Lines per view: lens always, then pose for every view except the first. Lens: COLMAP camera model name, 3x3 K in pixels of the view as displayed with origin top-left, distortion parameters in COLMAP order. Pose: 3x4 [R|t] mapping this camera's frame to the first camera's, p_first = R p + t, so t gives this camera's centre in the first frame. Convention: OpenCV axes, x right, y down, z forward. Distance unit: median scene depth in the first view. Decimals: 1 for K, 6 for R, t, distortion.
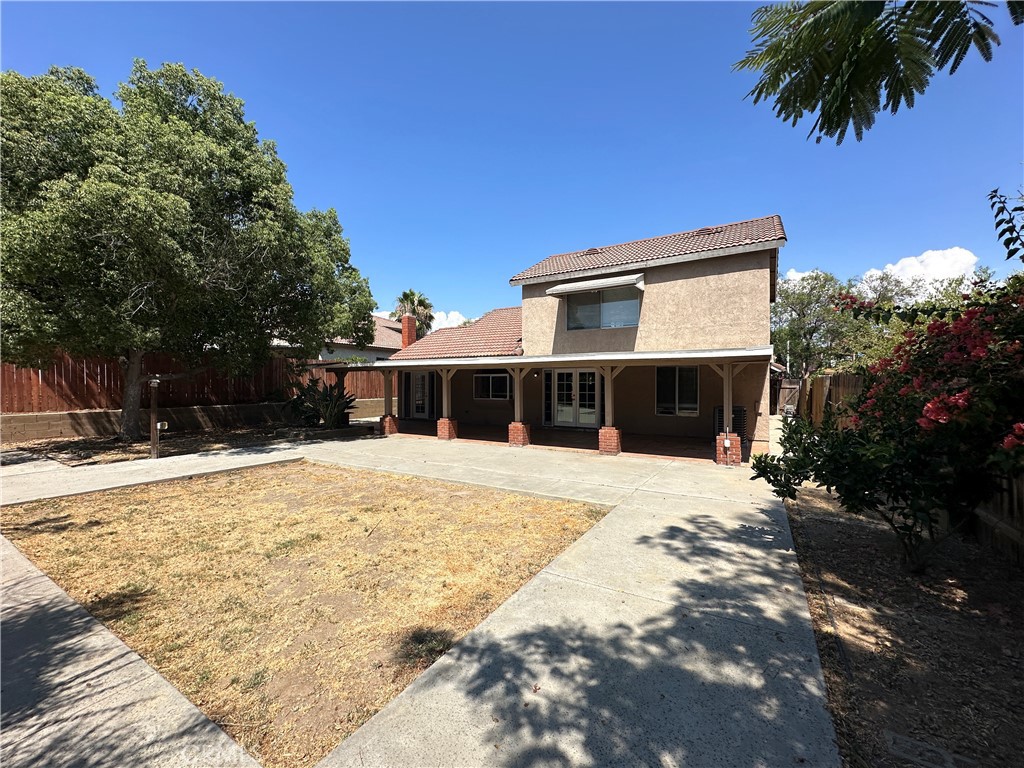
lens RADIAL K [[407.4, 0, 512.6], [0, 407.4, 388.5], [0, 0, 1]] dist [-0.001861, 0.000293]
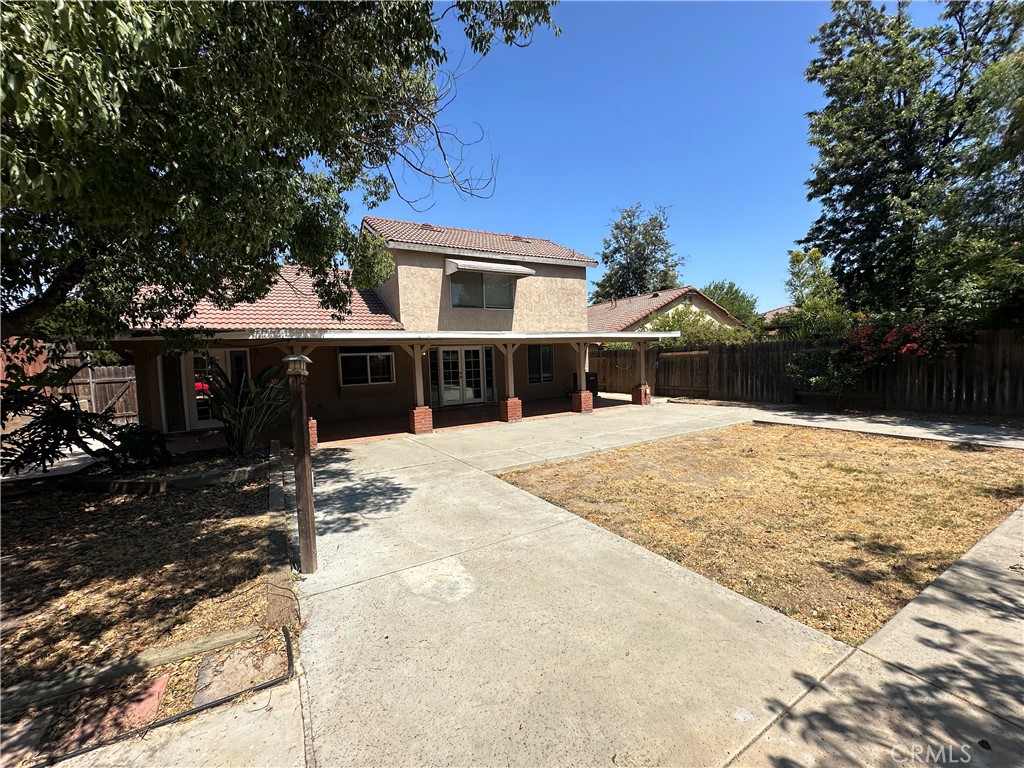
lens RADIAL K [[407.4, 0, 513.5], [0, 407.4, 380.2], [0, 0, 1]] dist [-0.001861, 0.000293]
pose [[0.482255, -0.064621, 0.873644, -0.688112], [0.050604, 0.997665, 0.045861, -0.005057], [-0.874568, 0.022093, 0.484399, 0.415983]]
